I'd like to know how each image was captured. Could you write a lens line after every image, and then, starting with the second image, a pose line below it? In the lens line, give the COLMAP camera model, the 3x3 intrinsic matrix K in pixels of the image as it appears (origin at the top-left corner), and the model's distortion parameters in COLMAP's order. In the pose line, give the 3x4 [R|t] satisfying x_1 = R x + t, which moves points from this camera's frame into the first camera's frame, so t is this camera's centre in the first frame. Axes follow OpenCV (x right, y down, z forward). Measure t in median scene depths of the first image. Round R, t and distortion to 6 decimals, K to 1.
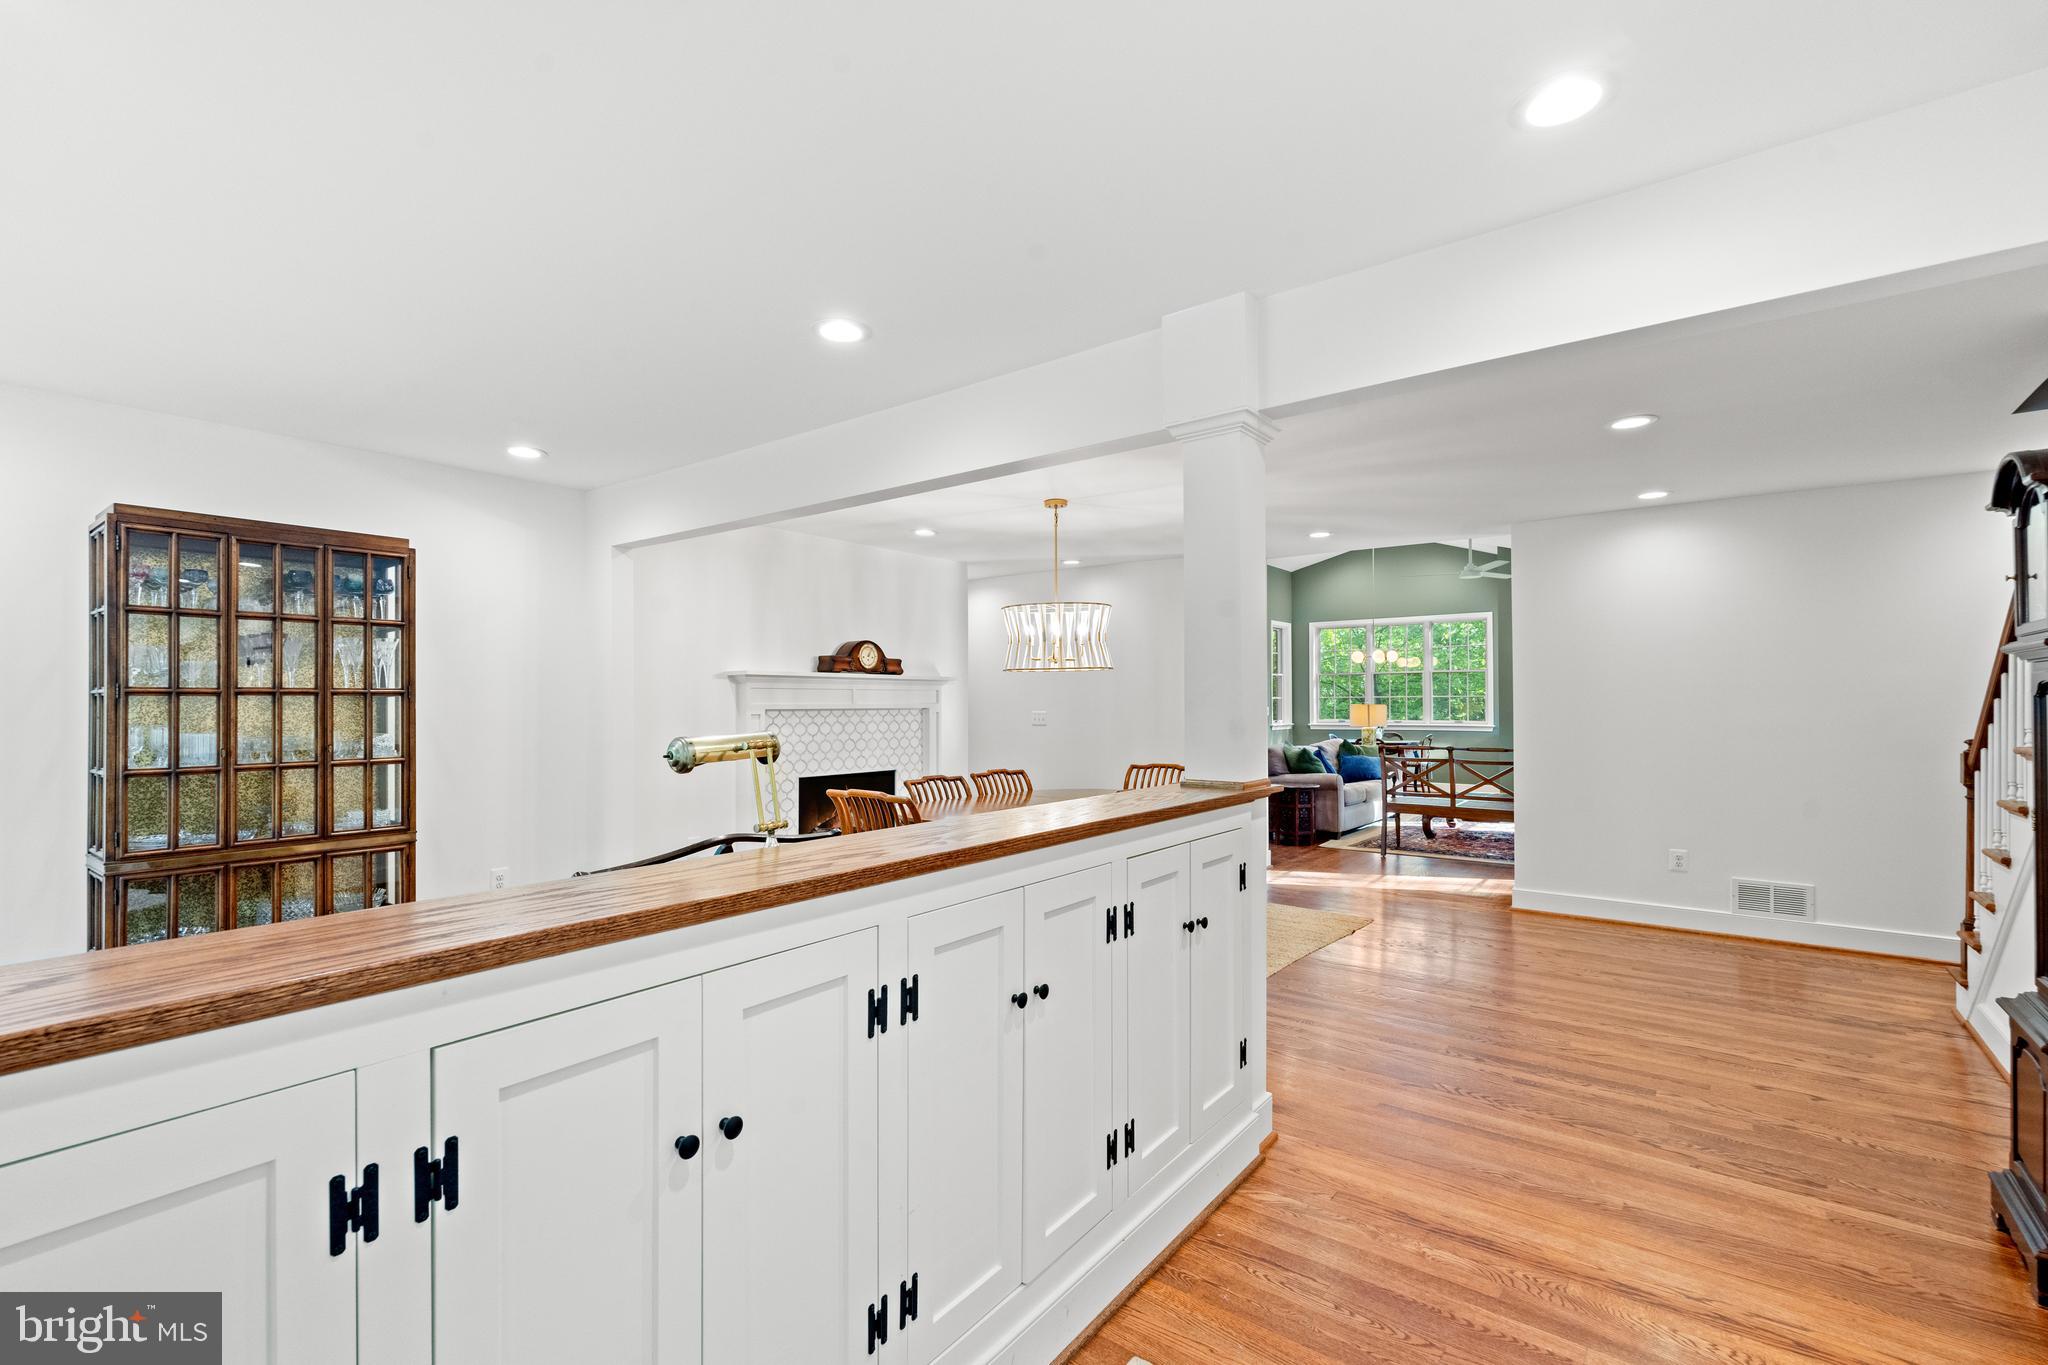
lens RADIAL K [[913.9, 0, 1018.1], [0, 913.9, 688.2], [0, 0, 1]] dist [-0.002703, -0.001334]
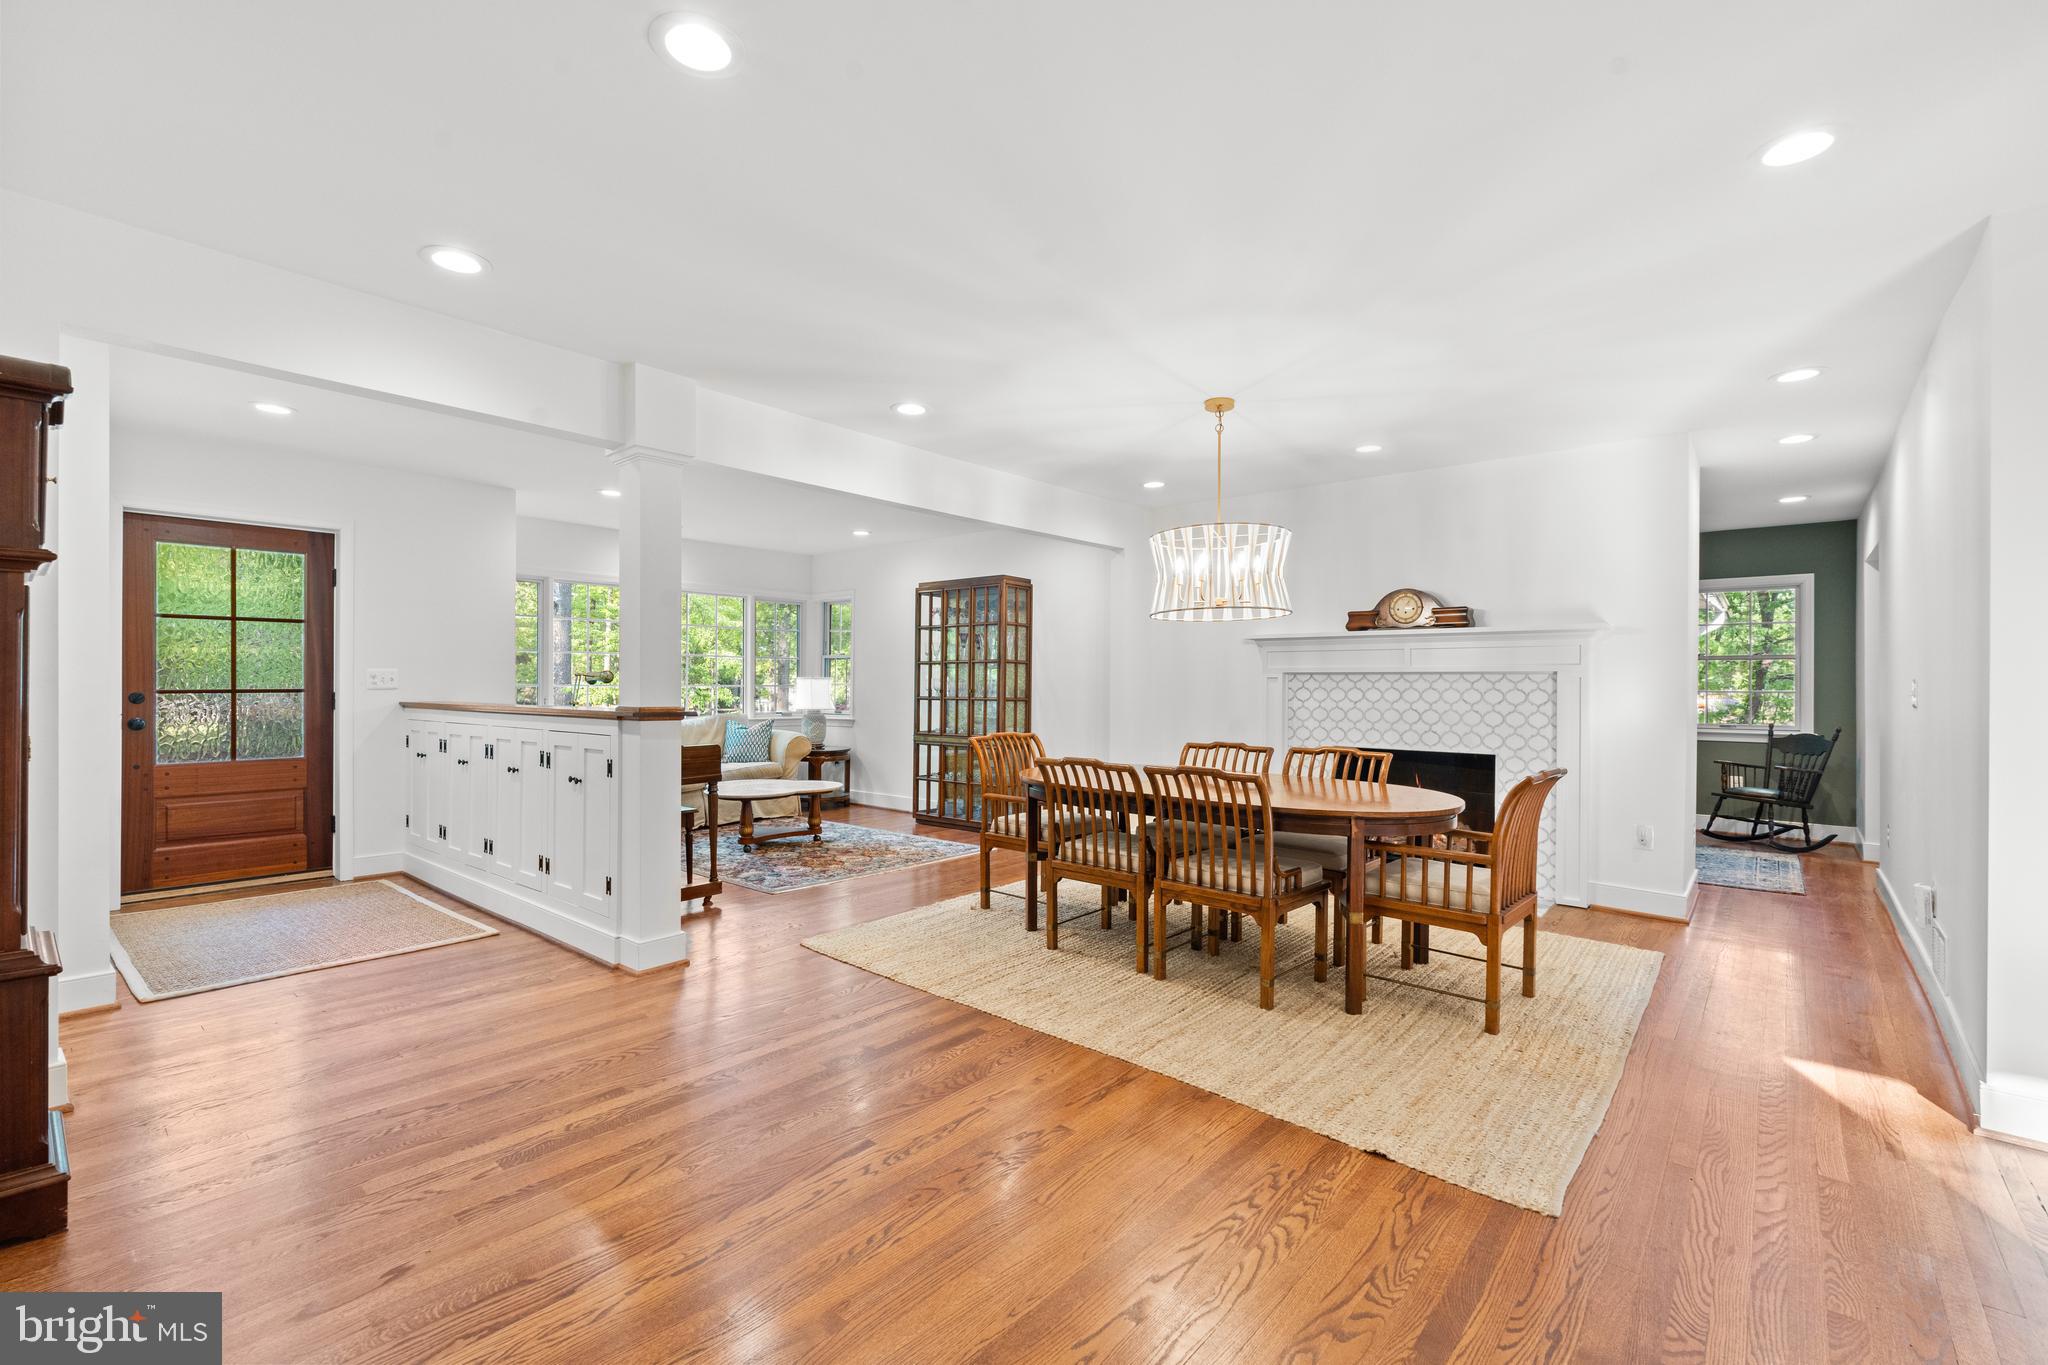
lens RADIAL K [[913.9, 0, 1018.1], [0, 913.9, 688.2], [0, 0, 1]] dist [-0.002703, -0.001334]
pose [[-0.067827, 0.005350, -0.997683, 0.692707], [0.008541, 0.999952, 0.004781, 0.030999], [0.997661, -0.008197, -0.067869, 0.727038]]
